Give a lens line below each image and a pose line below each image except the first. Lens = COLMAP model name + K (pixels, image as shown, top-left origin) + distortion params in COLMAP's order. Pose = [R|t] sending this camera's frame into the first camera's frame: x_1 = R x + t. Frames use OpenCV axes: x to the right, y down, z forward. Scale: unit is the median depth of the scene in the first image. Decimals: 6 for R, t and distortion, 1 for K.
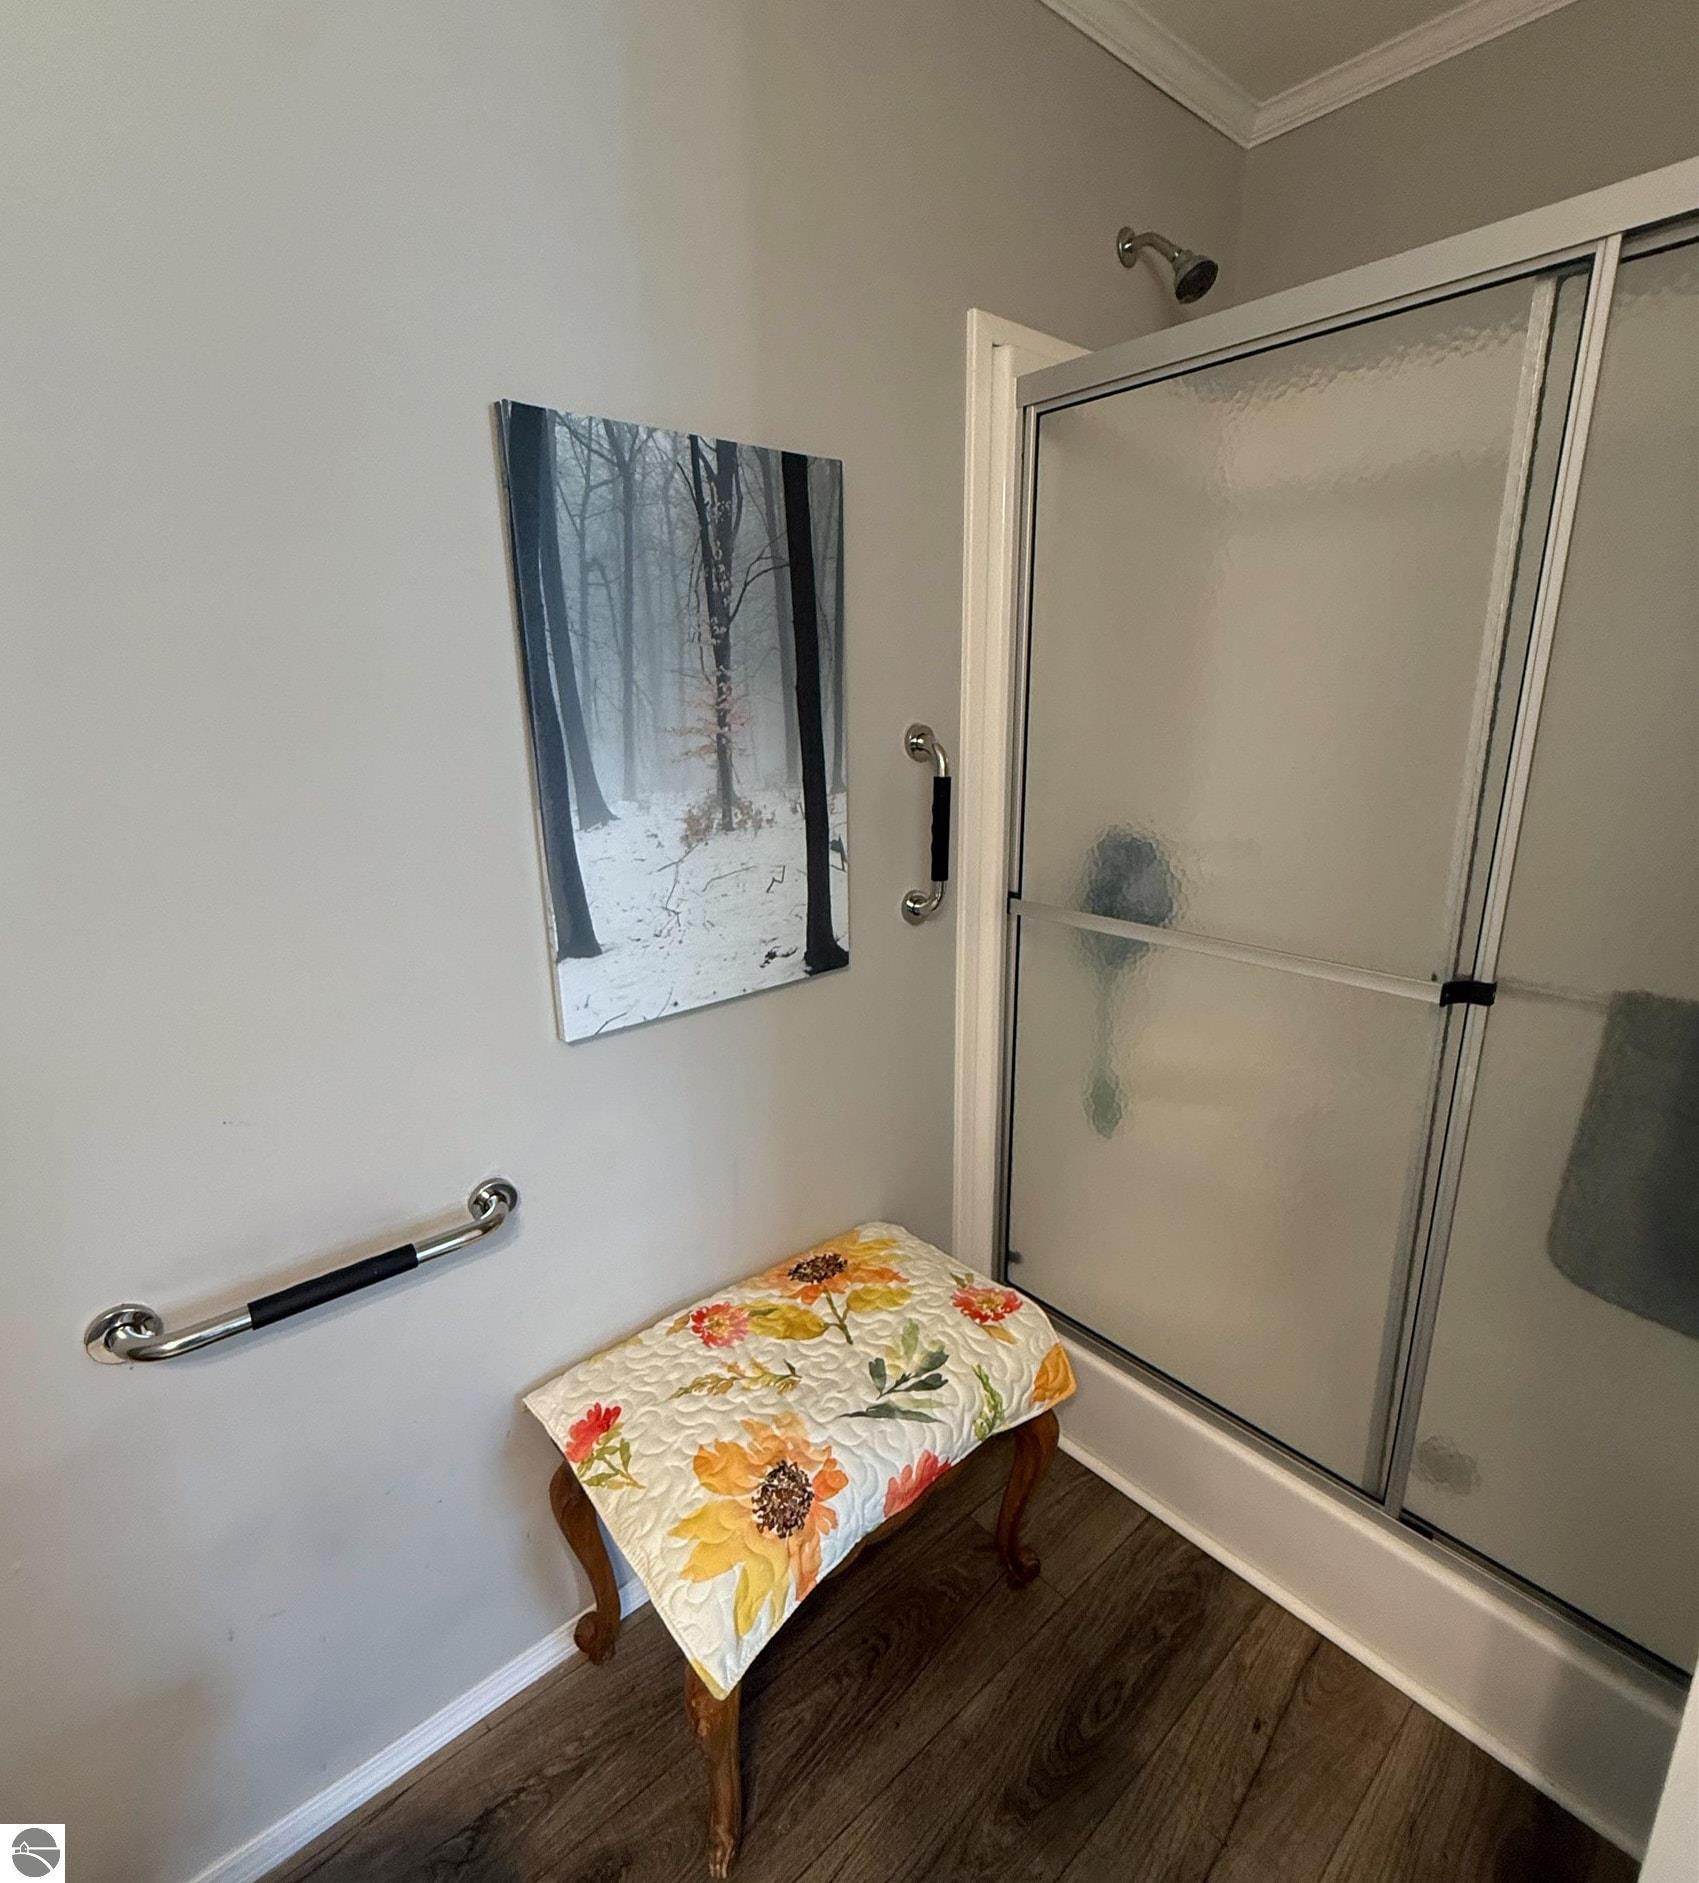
lens RADIAL K [[914.4, 0, 842.9], [0, 914.4, 933.8], [0, 0, 1]] dist [0.000783, -0.000940]
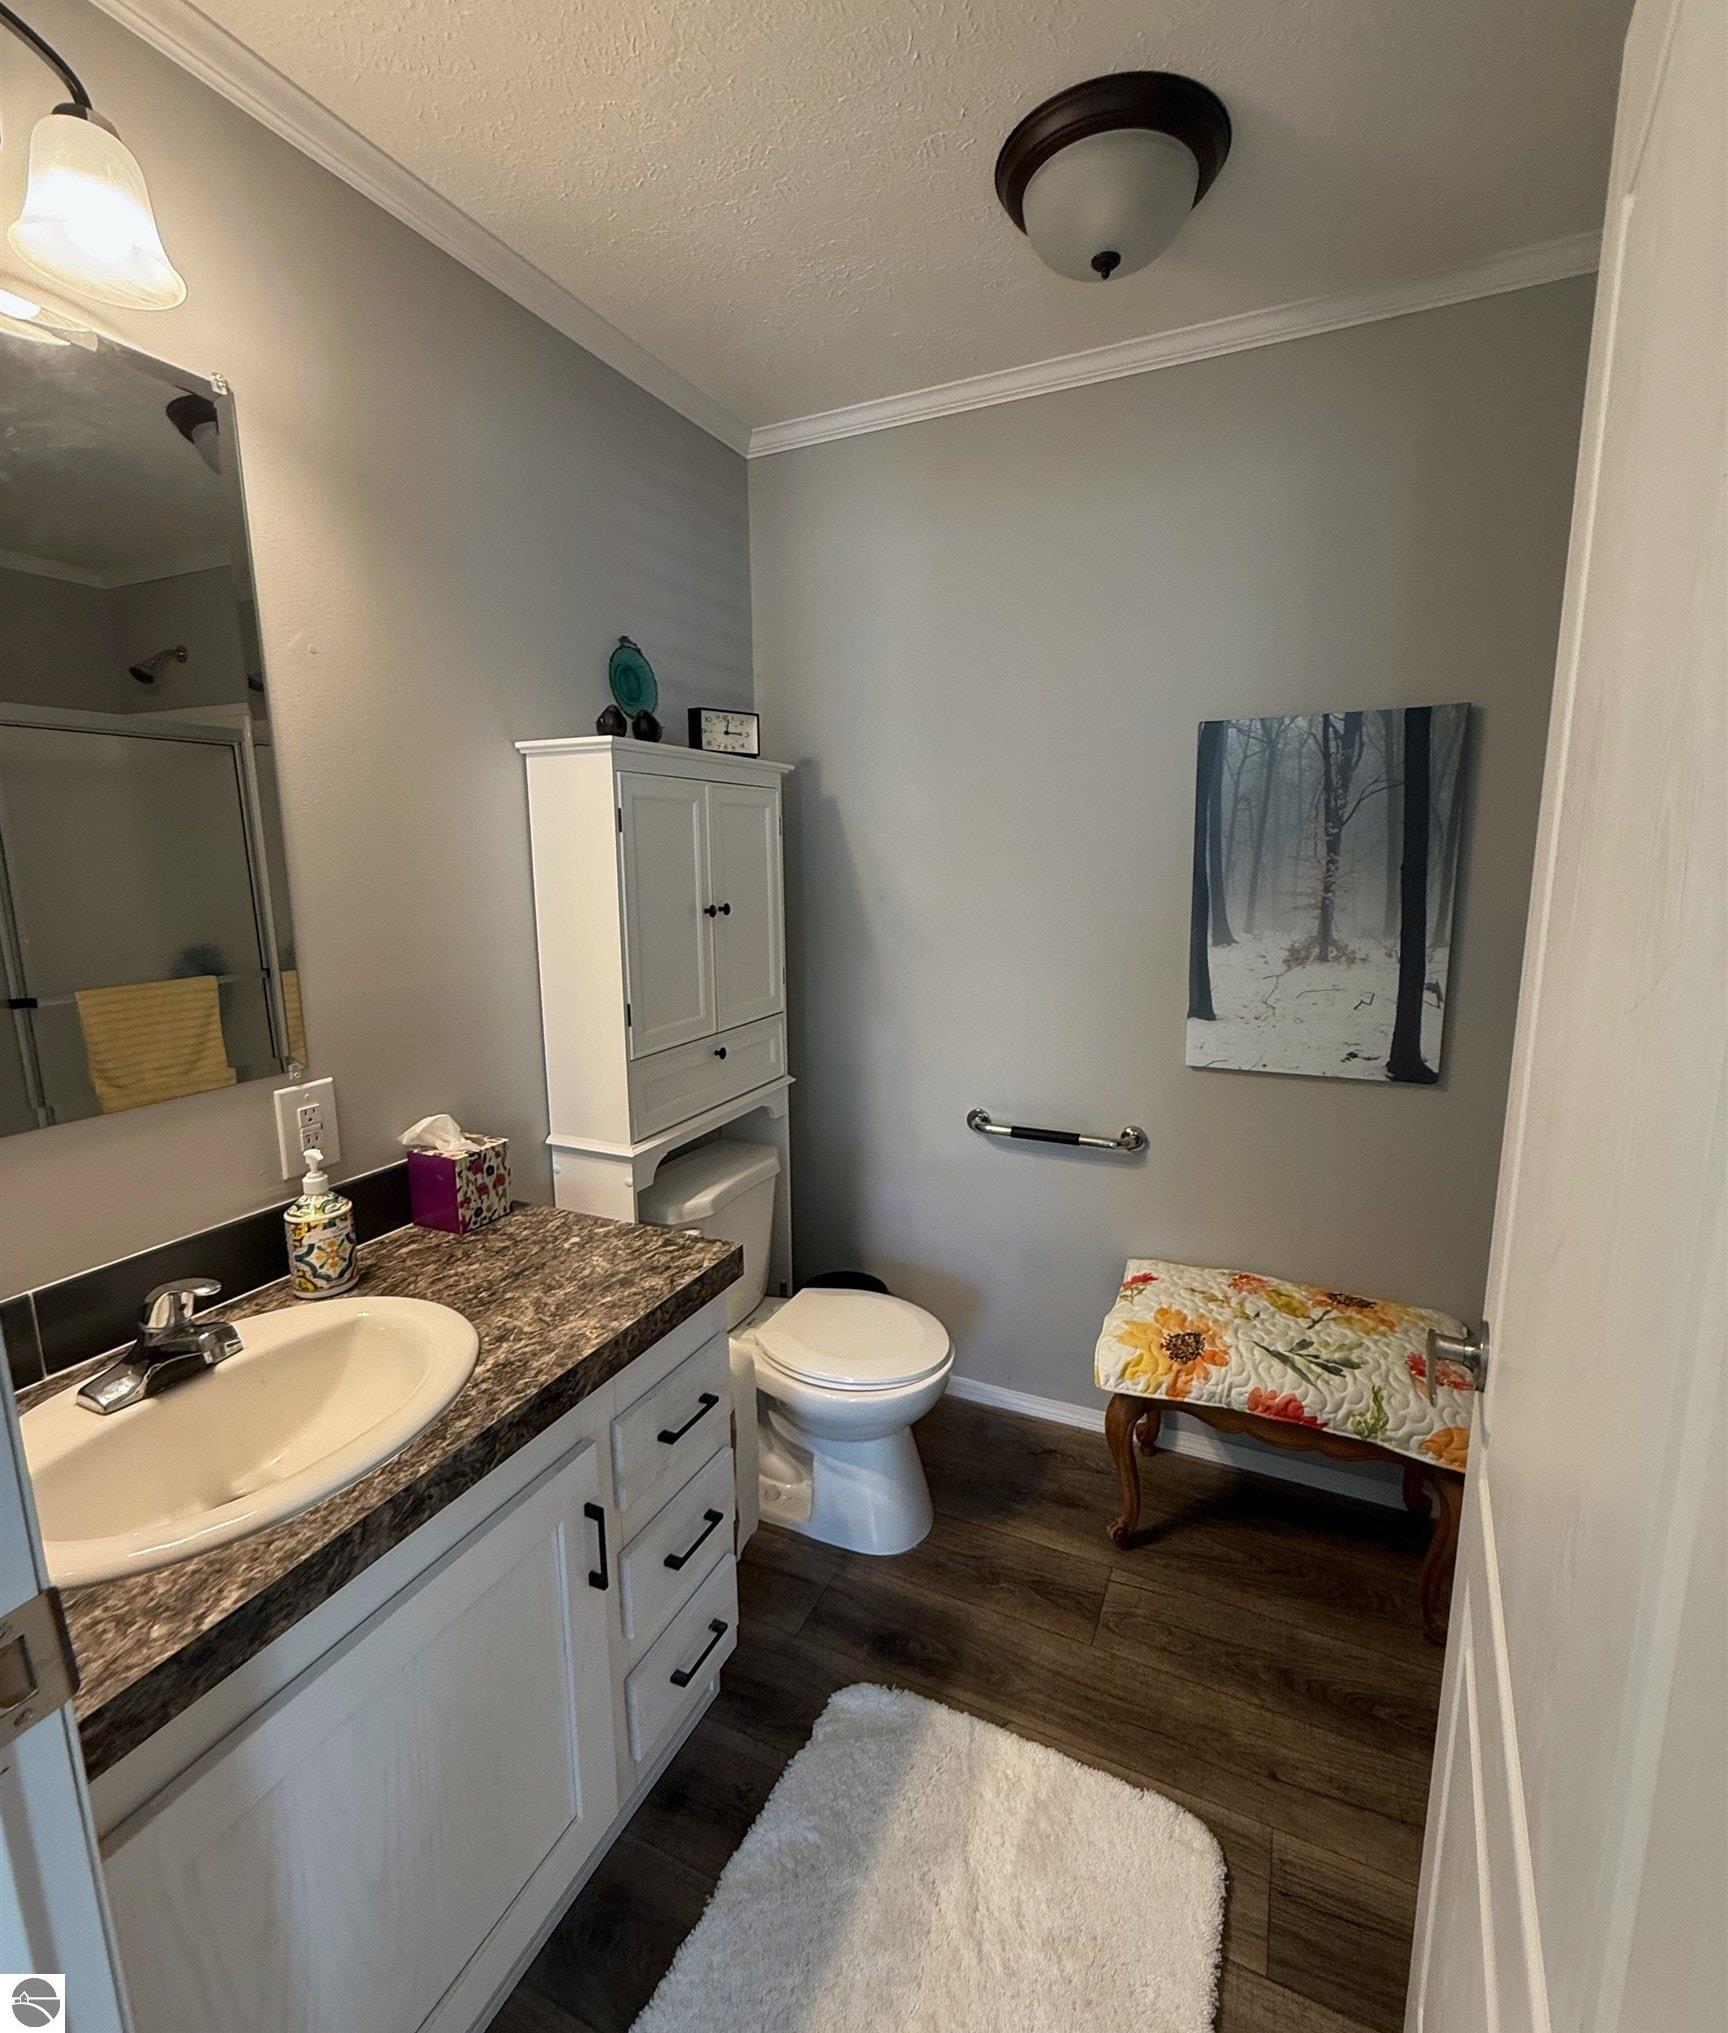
lens RADIAL K [[918.0, 0, 880.7], [0, 918.0, 1010.4], [0, 0, 1]] dist [-0.002124, -0.000094]
pose [[0.437240, 0.174247, -0.882303, 0.946431], [-0.220548, 0.971869, 0.082639, 0.000334], [0.871883, 0.158457, 0.463370, -0.326319]]
